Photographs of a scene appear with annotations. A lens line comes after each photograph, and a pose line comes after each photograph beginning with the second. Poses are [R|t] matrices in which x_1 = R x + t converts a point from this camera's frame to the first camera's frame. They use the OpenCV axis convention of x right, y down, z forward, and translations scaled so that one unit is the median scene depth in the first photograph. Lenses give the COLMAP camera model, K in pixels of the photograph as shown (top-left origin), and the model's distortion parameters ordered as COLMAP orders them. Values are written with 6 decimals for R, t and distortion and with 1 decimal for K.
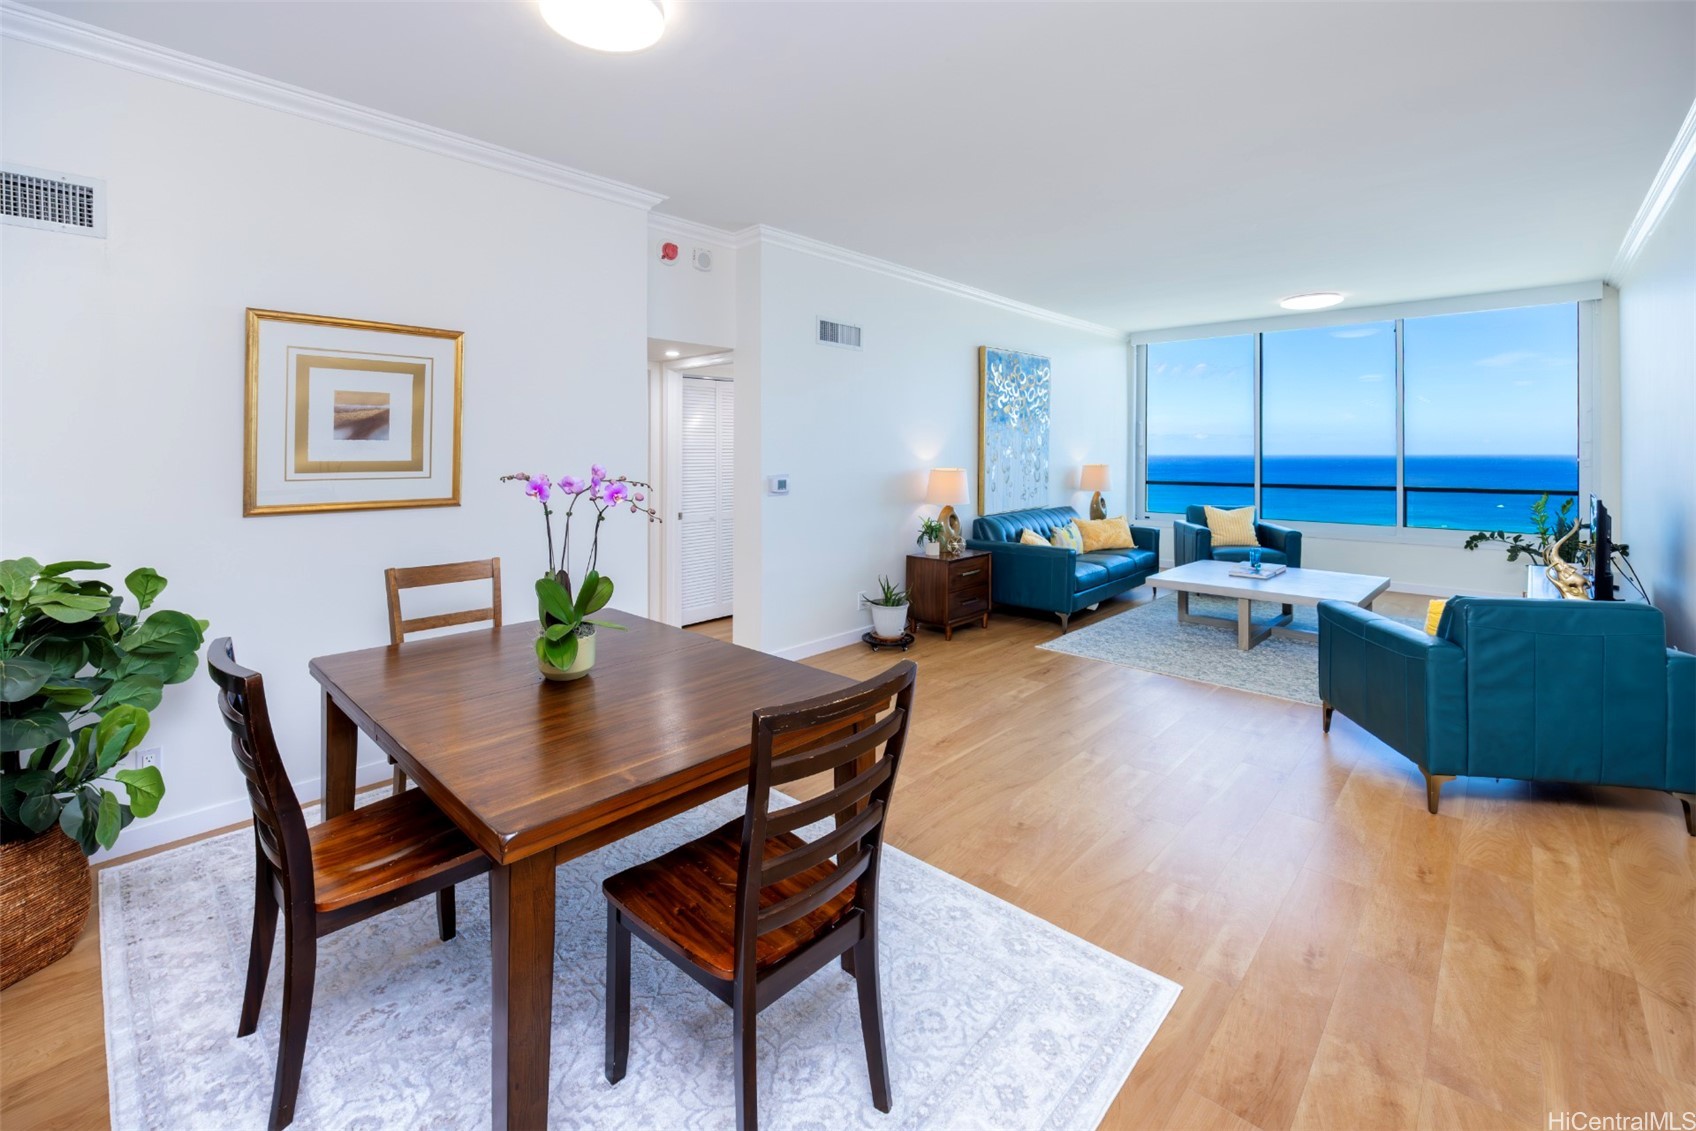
lens RADIAL K [[728.8, 0, 786.2], [0, 728.8, 451.2], [0, 0, 1]] dist [-0.000007, -0.000196]
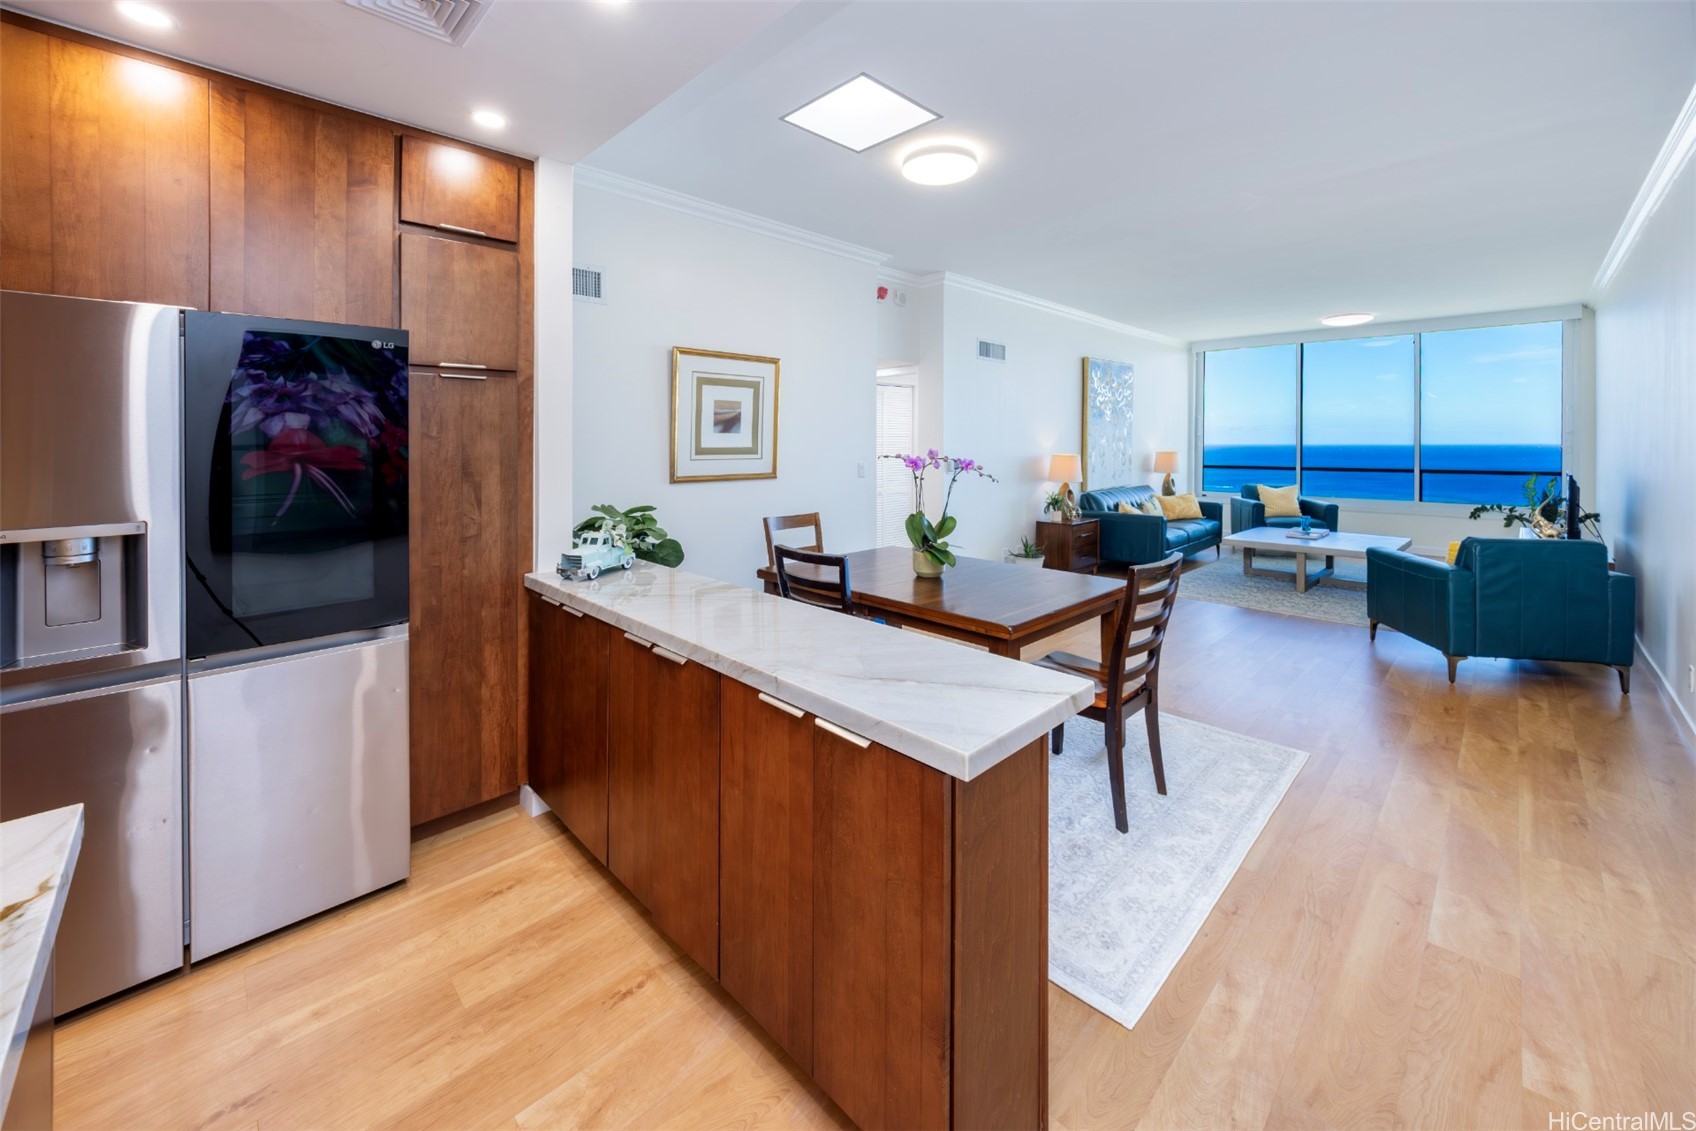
lens RADIAL K [[672.3, 0, 822.0], [0, 672.3, 449.8], [0, 0, 1]] dist [-0.007335, 0.000064]
pose [[0.999861, -0.001265, -0.016646, -0.168589], [0.001475, 0.999919, 0.012616, 0.000804], [0.016628, -0.012639, 0.999782, -0.169835]]
